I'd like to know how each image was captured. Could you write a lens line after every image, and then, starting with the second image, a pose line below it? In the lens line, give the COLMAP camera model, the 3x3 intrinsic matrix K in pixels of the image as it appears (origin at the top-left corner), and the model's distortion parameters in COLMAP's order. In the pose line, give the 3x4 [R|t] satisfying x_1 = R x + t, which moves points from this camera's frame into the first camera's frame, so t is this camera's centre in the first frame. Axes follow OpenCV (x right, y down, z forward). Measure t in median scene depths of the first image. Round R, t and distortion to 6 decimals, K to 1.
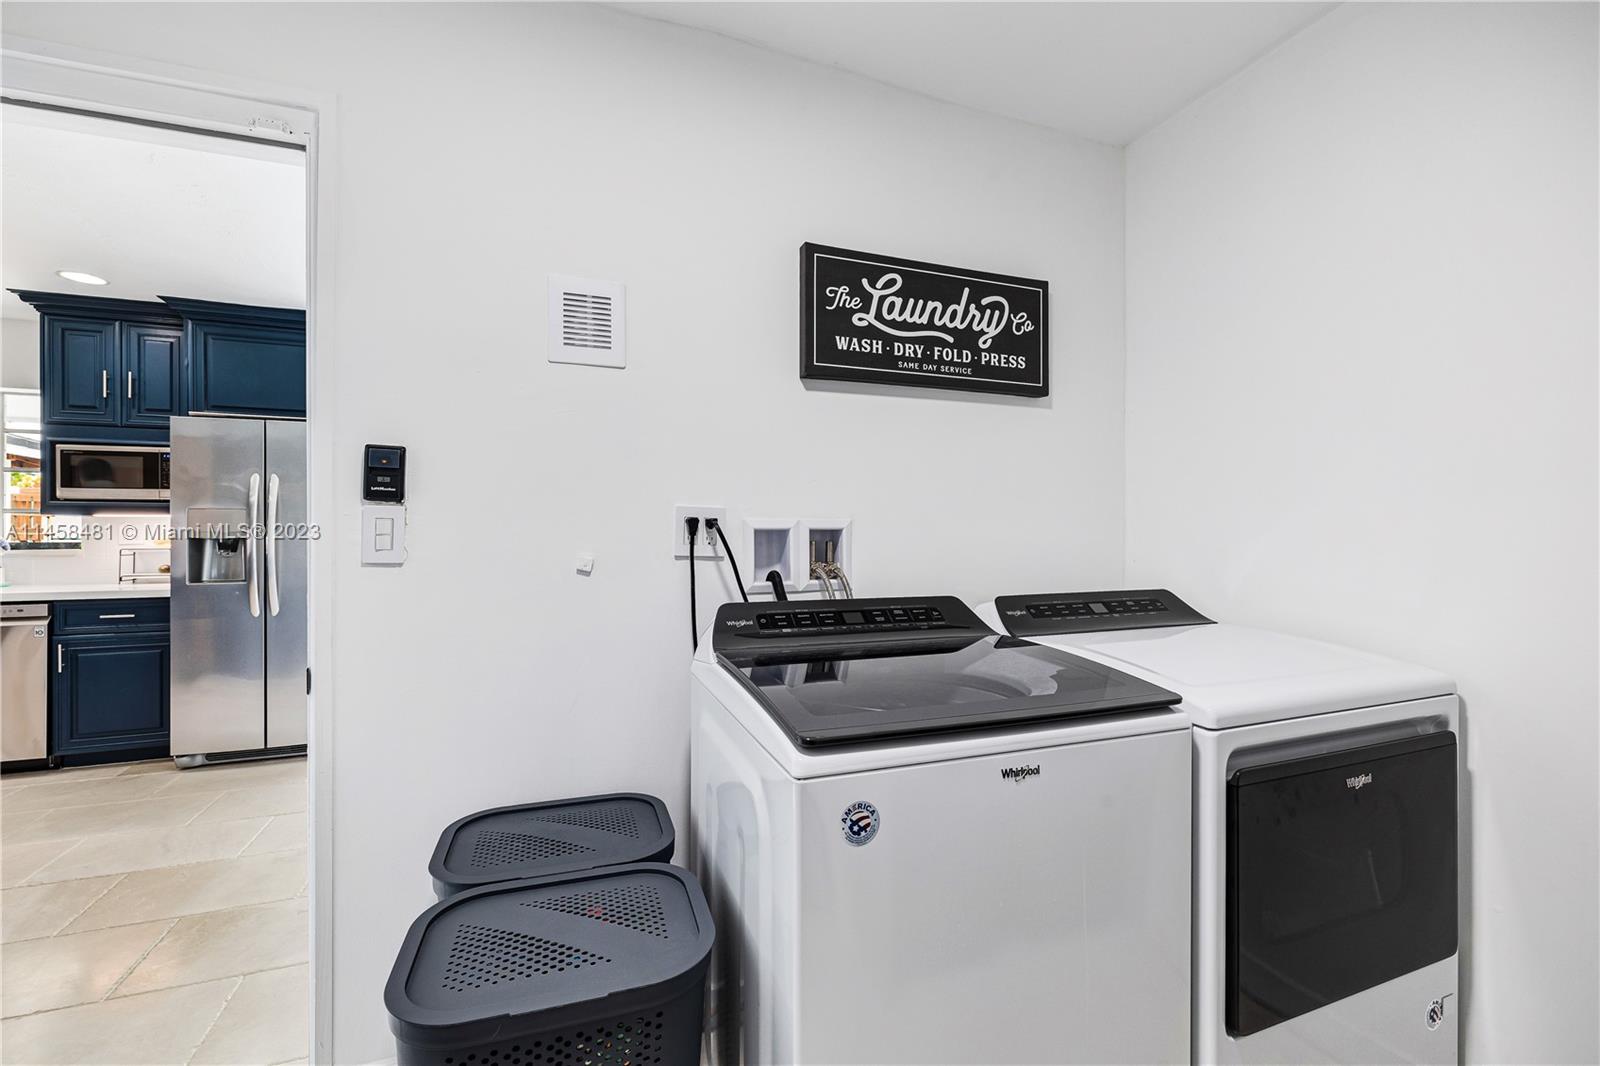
lens RADIAL K [[682.1, 0, 782.9], [0, 682.1, 526.2], [0, 0, 1]] dist [-0.000025, 0.000120]
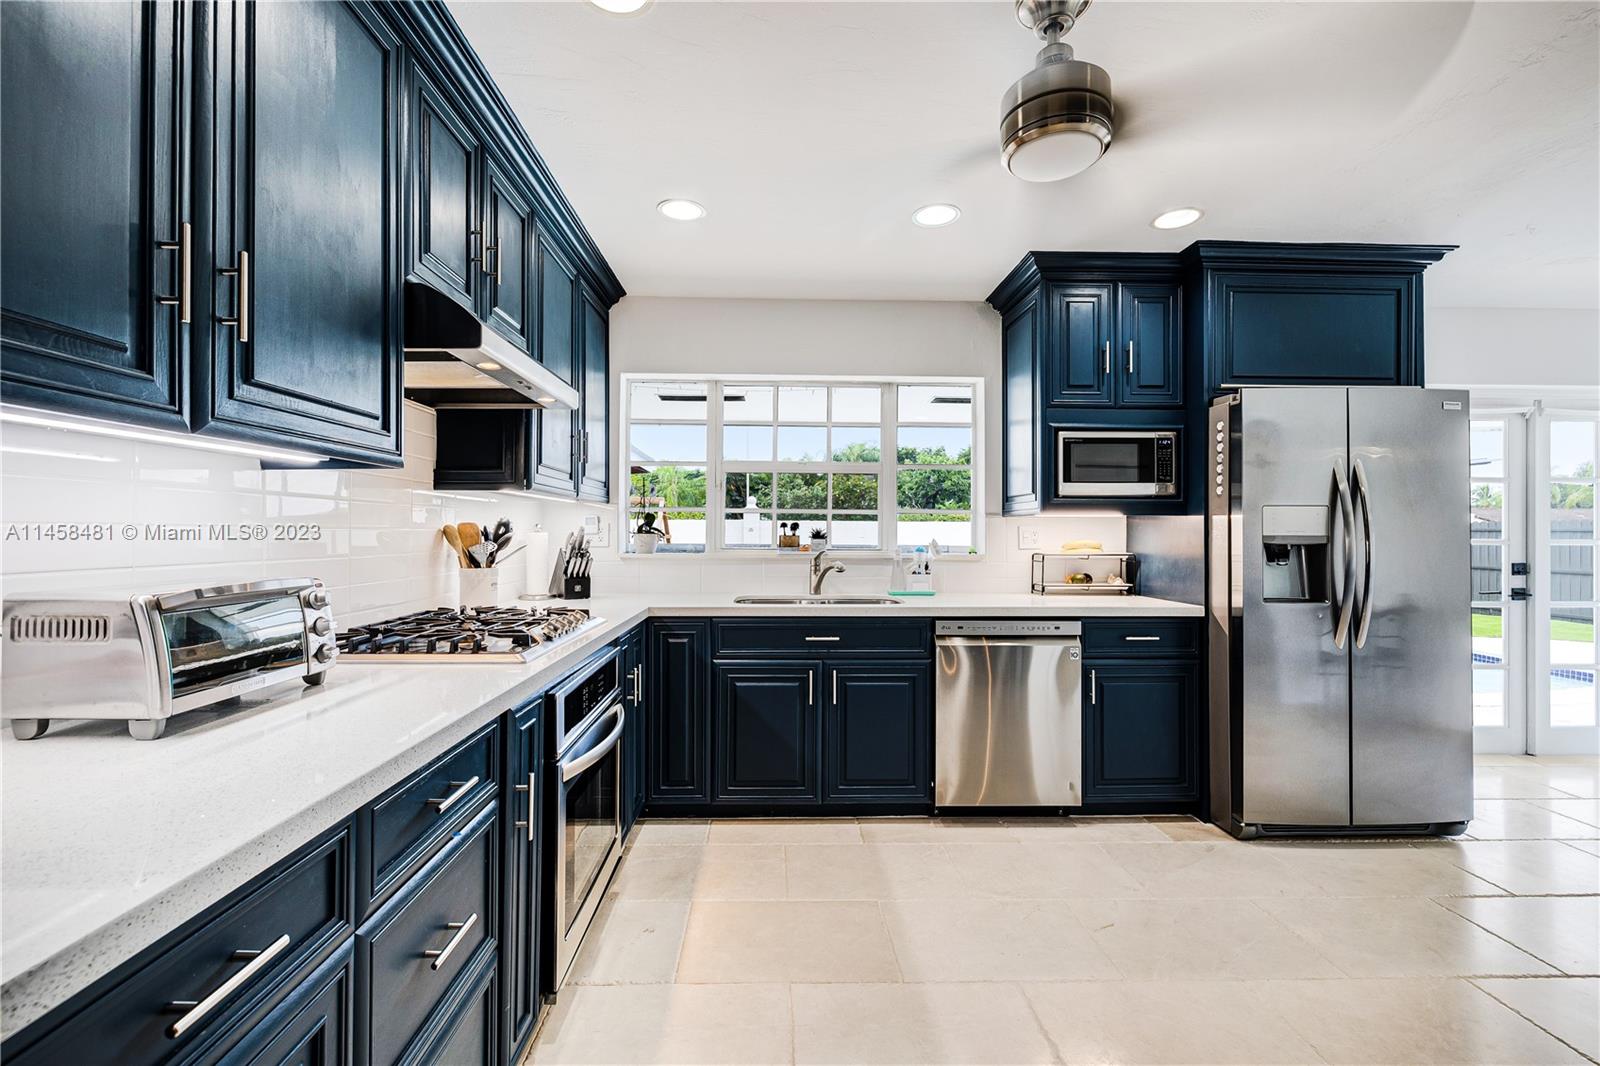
lens RADIAL K [[682.1, 0, 788.0], [0, 682.1, 527.5], [0, 0, 1]] dist [-0.000025, 0.000120]
pose [[0.950939, -0.000212, -0.309378, -1.119770], [-0.001675, 0.999982, -0.005833, 0.004598], [0.309373, 0.006065, 0.950921, 0.089177]]
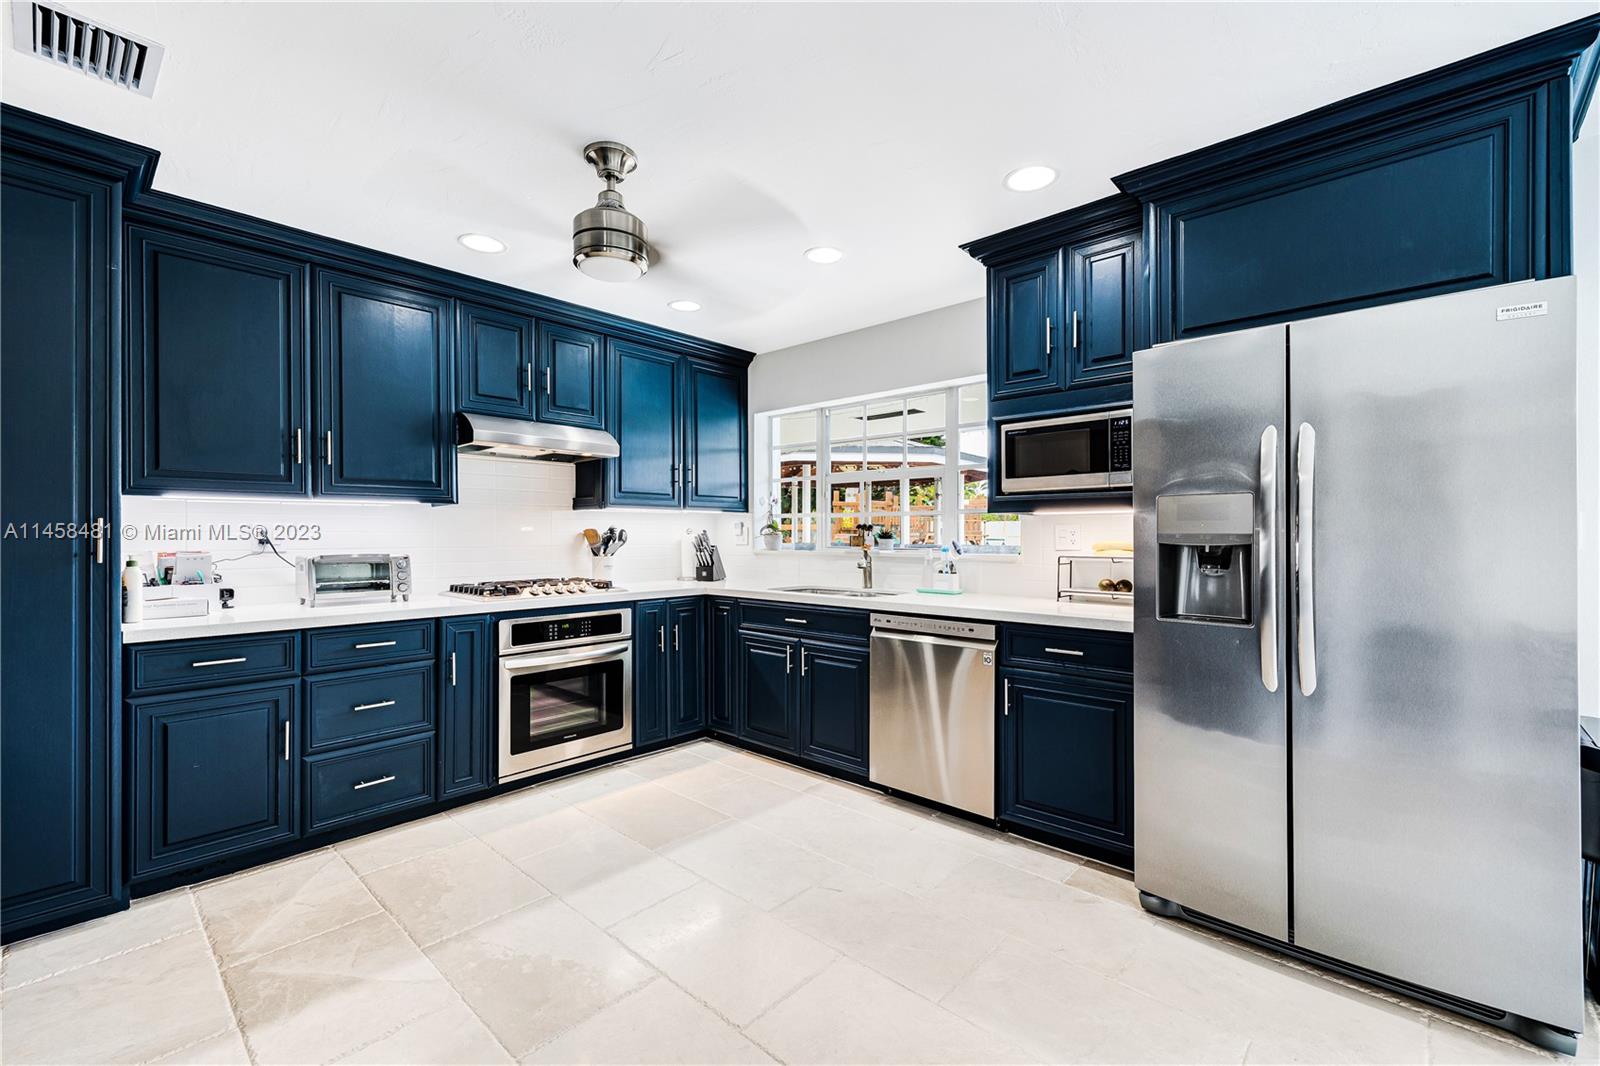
lens RADIAL K [[682.1, 0, 794.5], [0, 682.1, 539.1], [0, 0, 1]] dist [-0.000025, 0.000120]
pose [[0.460236, 0.004601, -0.887785, -0.464853], [0.004419, 0.999962, 0.007473, 0.006684], [0.887786, -0.007362, 0.460198, 0.414354]]
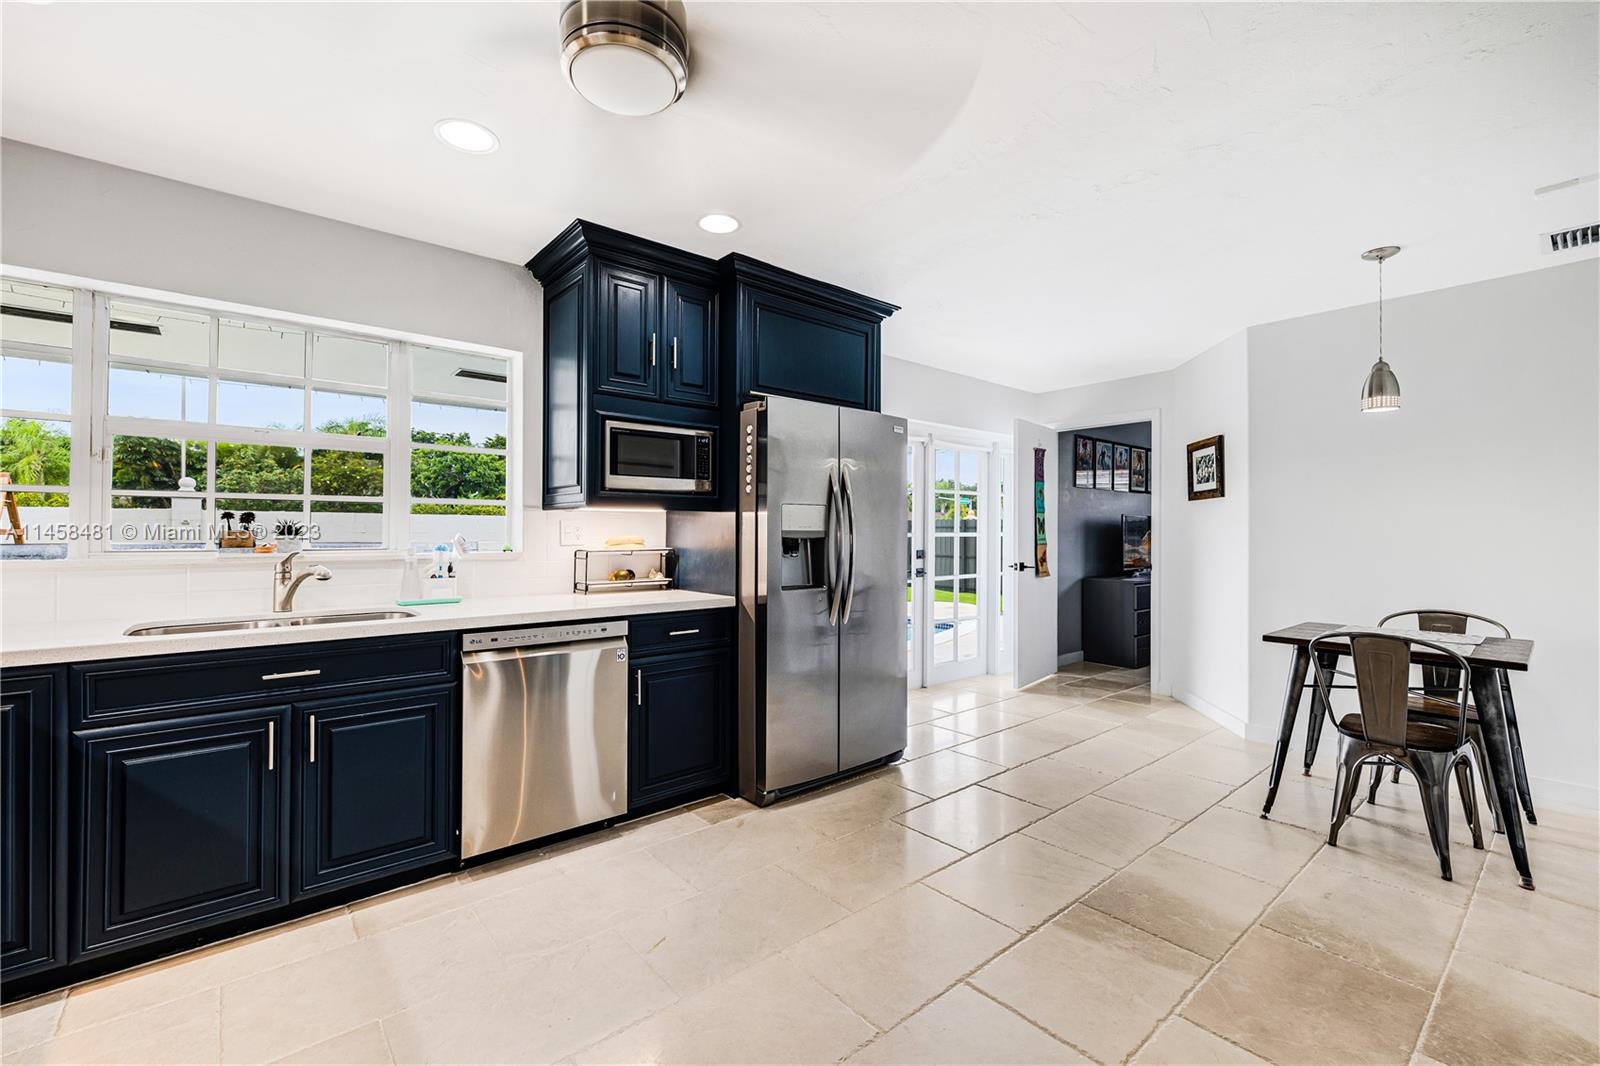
lens RADIAL K [[682.1, 0, 795.6], [0, 682.1, 526.8], [0, 0, 1]] dist [-0.000025, 0.000120]
pose [[0.936531, 0.004281, 0.350559, -1.132906], [-0.004235, 0.999991, -0.000898, 0.004120], [-0.350559, -0.000643, 0.936540, 0.174721]]
